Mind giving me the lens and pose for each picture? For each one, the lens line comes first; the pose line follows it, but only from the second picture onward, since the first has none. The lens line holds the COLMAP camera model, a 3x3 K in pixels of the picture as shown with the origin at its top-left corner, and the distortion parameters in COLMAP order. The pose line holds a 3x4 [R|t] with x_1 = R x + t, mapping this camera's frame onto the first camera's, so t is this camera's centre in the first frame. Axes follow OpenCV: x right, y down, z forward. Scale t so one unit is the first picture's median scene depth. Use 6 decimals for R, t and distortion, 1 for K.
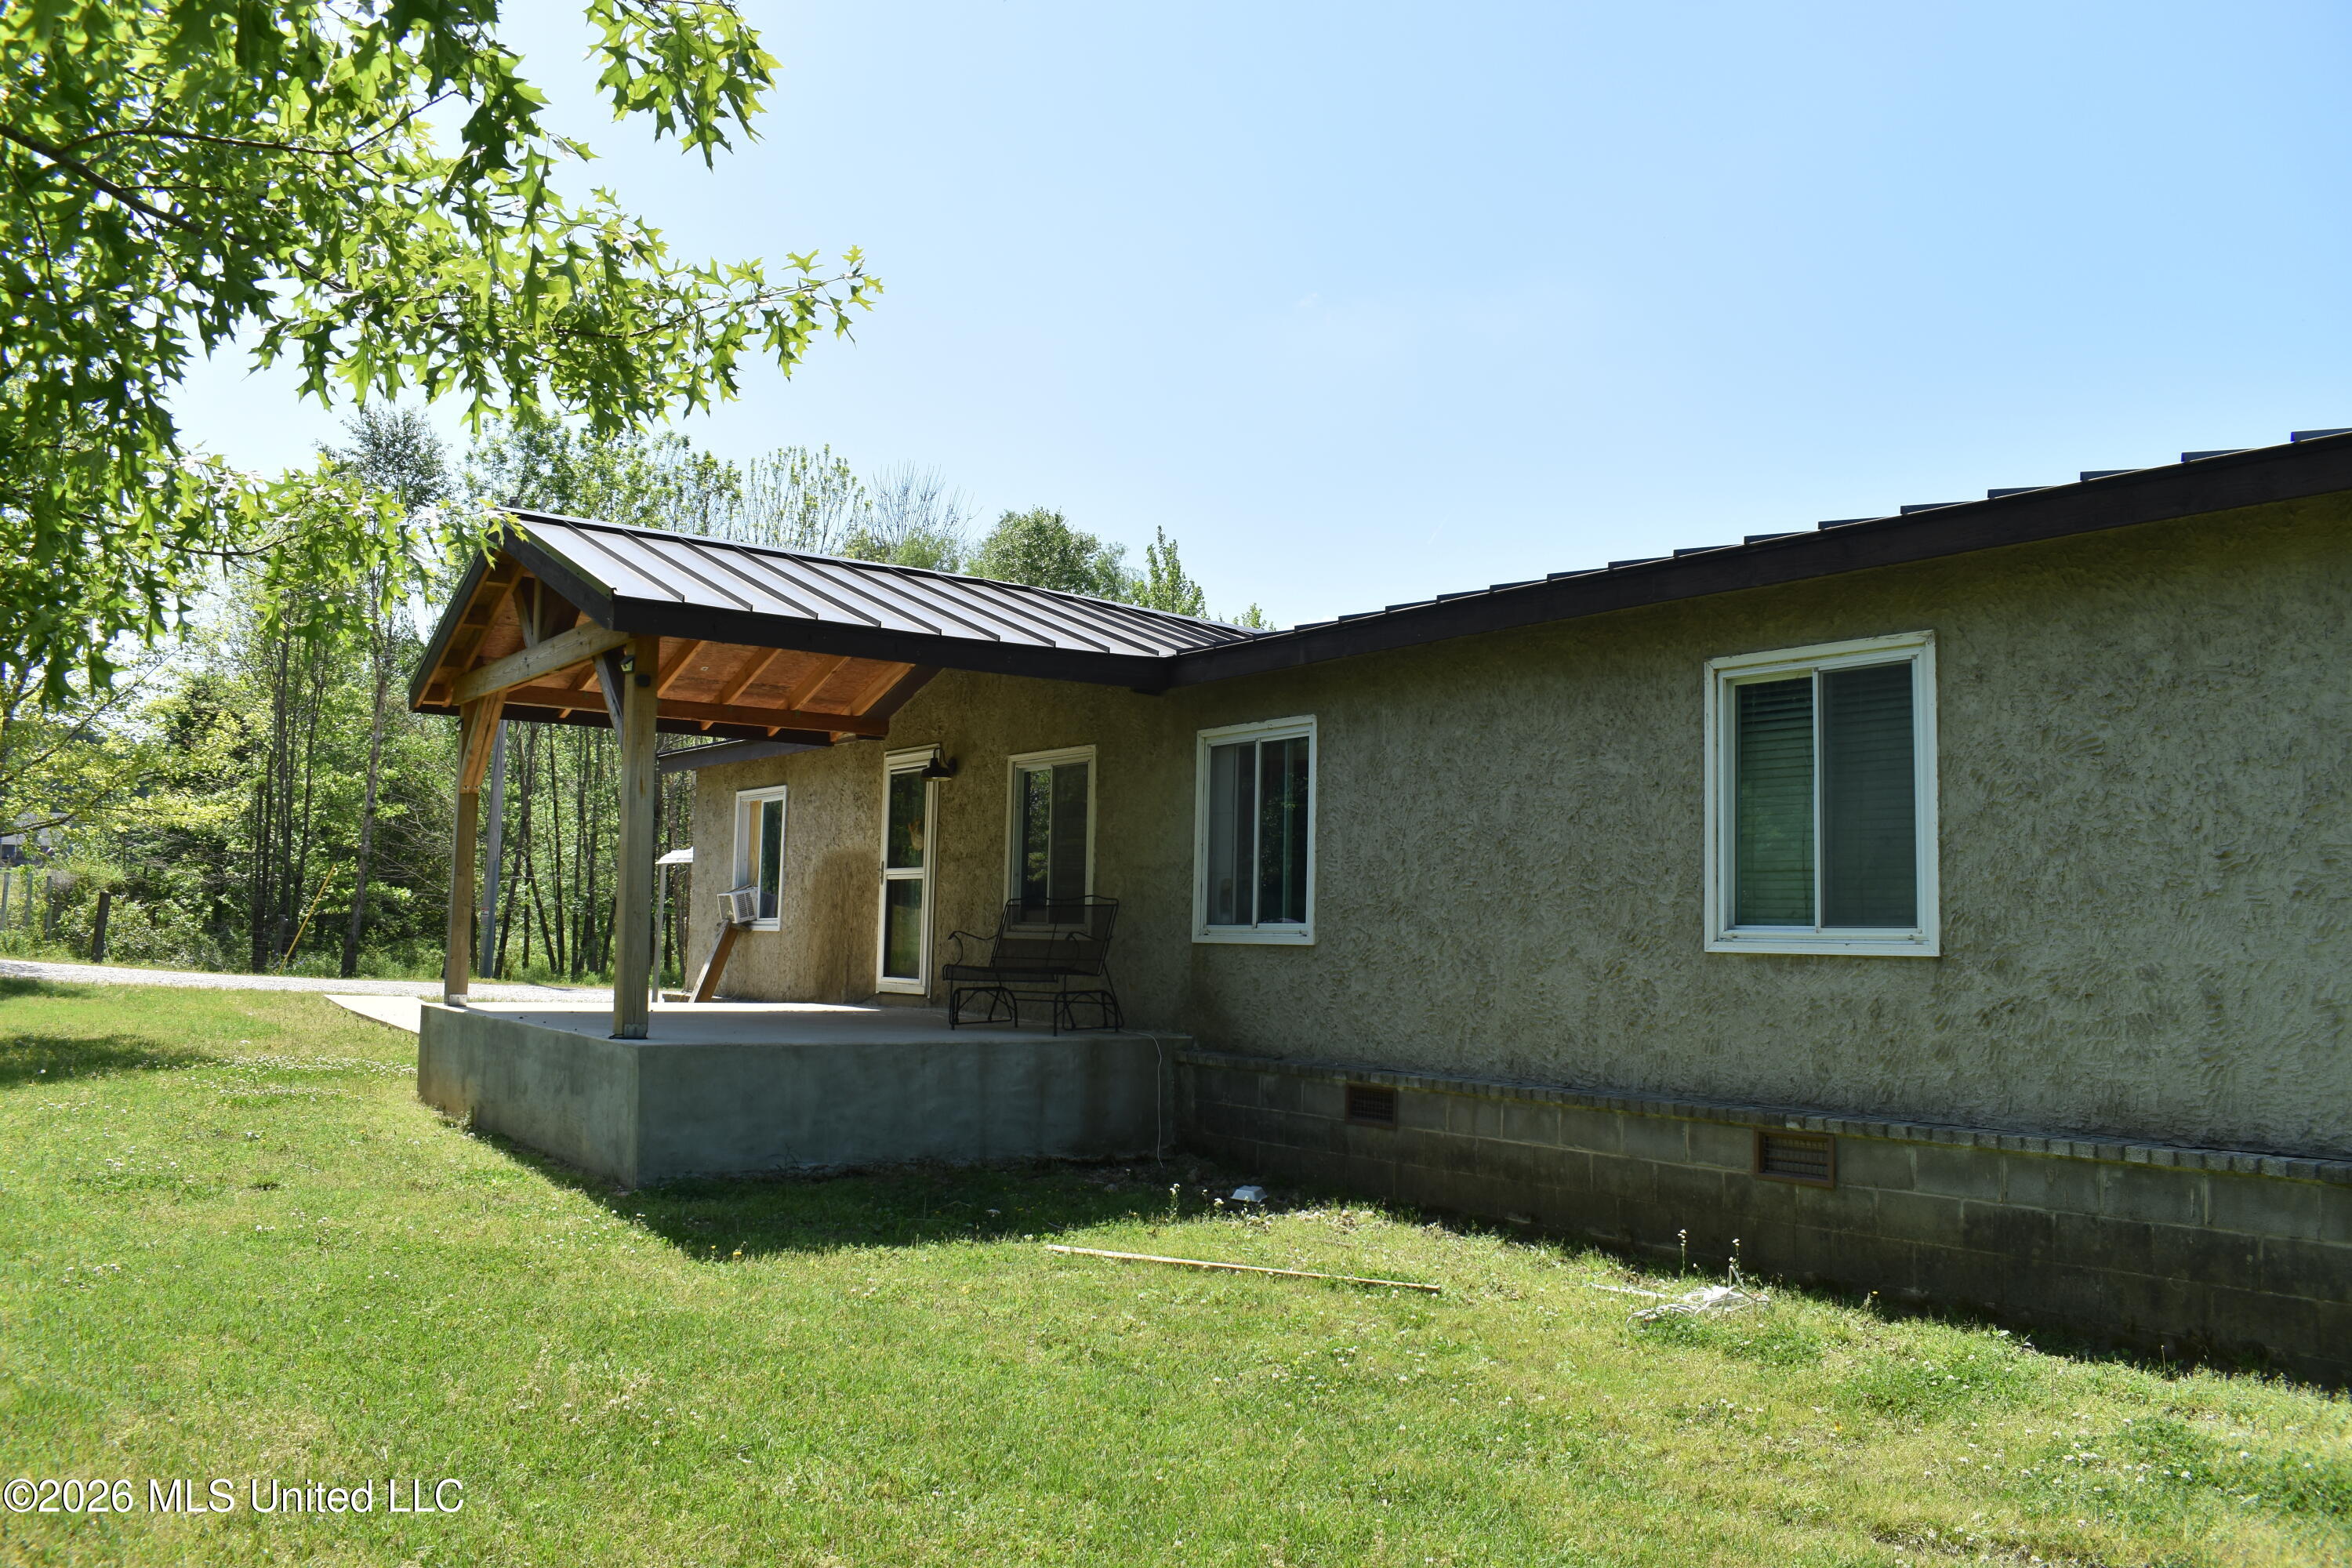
lens RADIAL K [[1840.9, 0, 1168.4], [0, 1840.9, 776.0], [0, 0, 1]] dist [-0.086764, 0.002746]
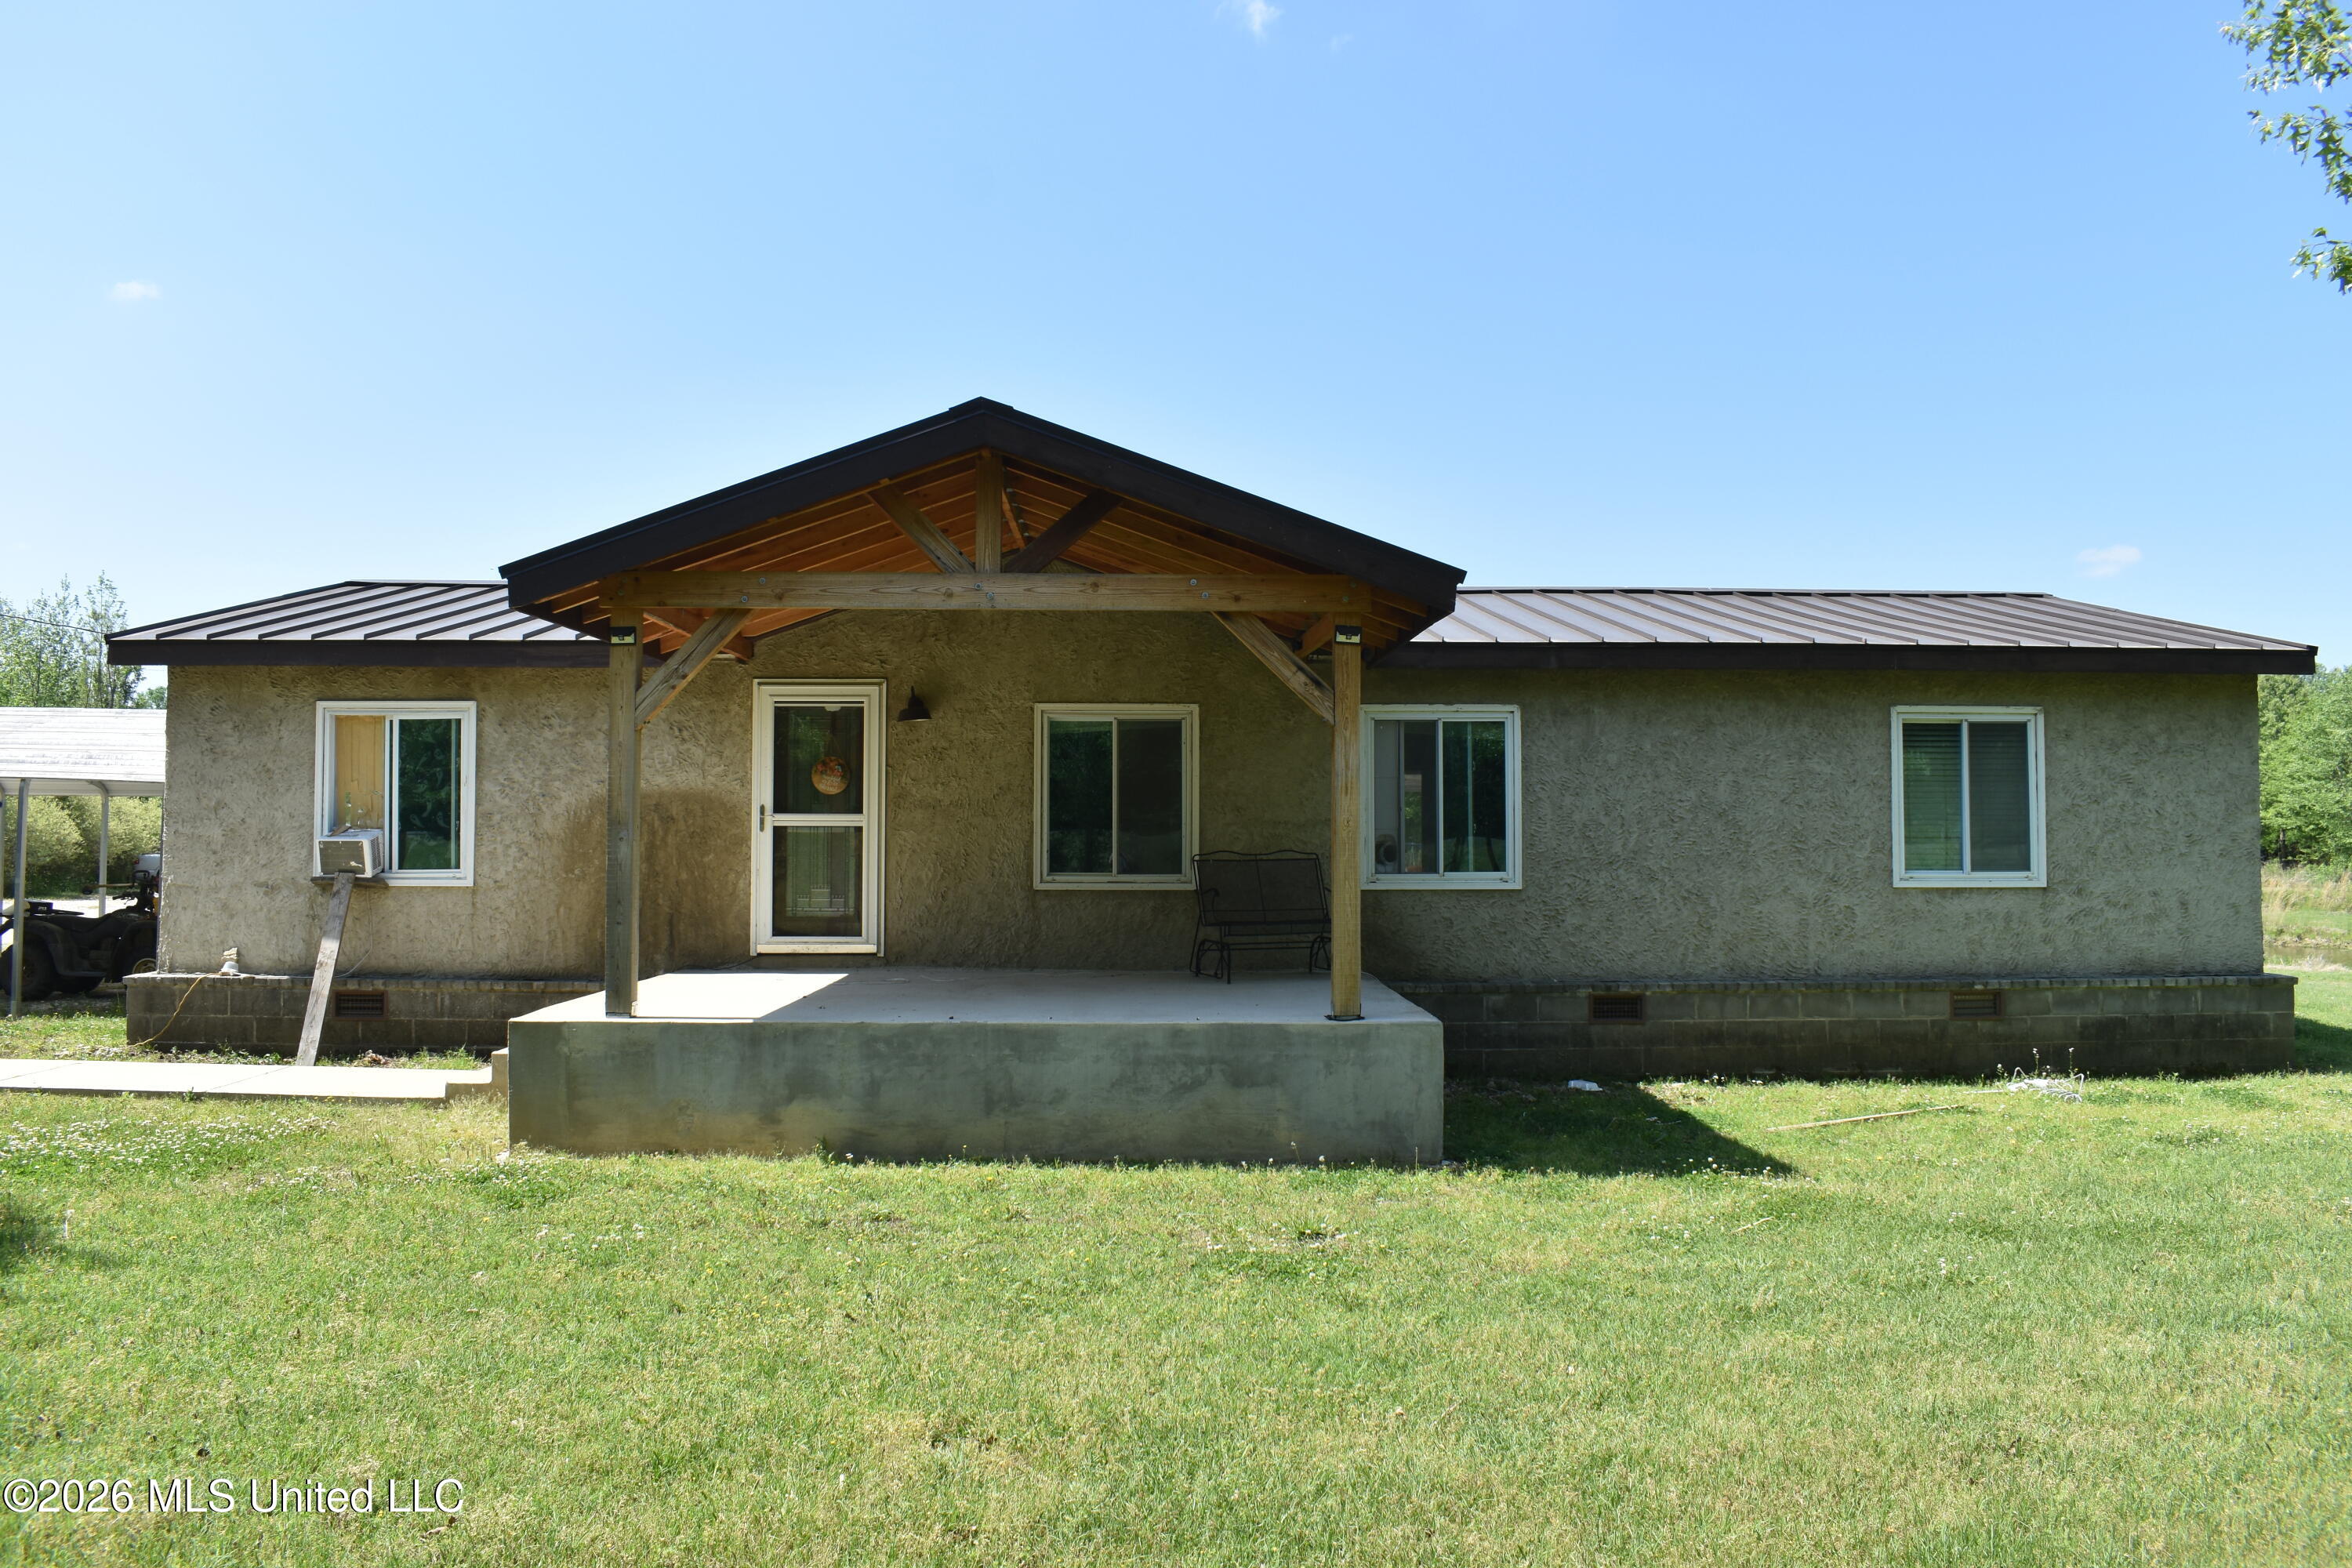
lens RADIAL K [[1840.9, 0, 1168.4], [0, 1840.9, 776.0], [0, 0, 1]] dist [-0.086764, 0.002746]
pose [[0.554028, 0.005874, 0.832478, -1.469033], [-0.062951, 0.997408, 0.034858, -0.018756], [-0.830115, -0.071717, 0.552961, 0.680210]]
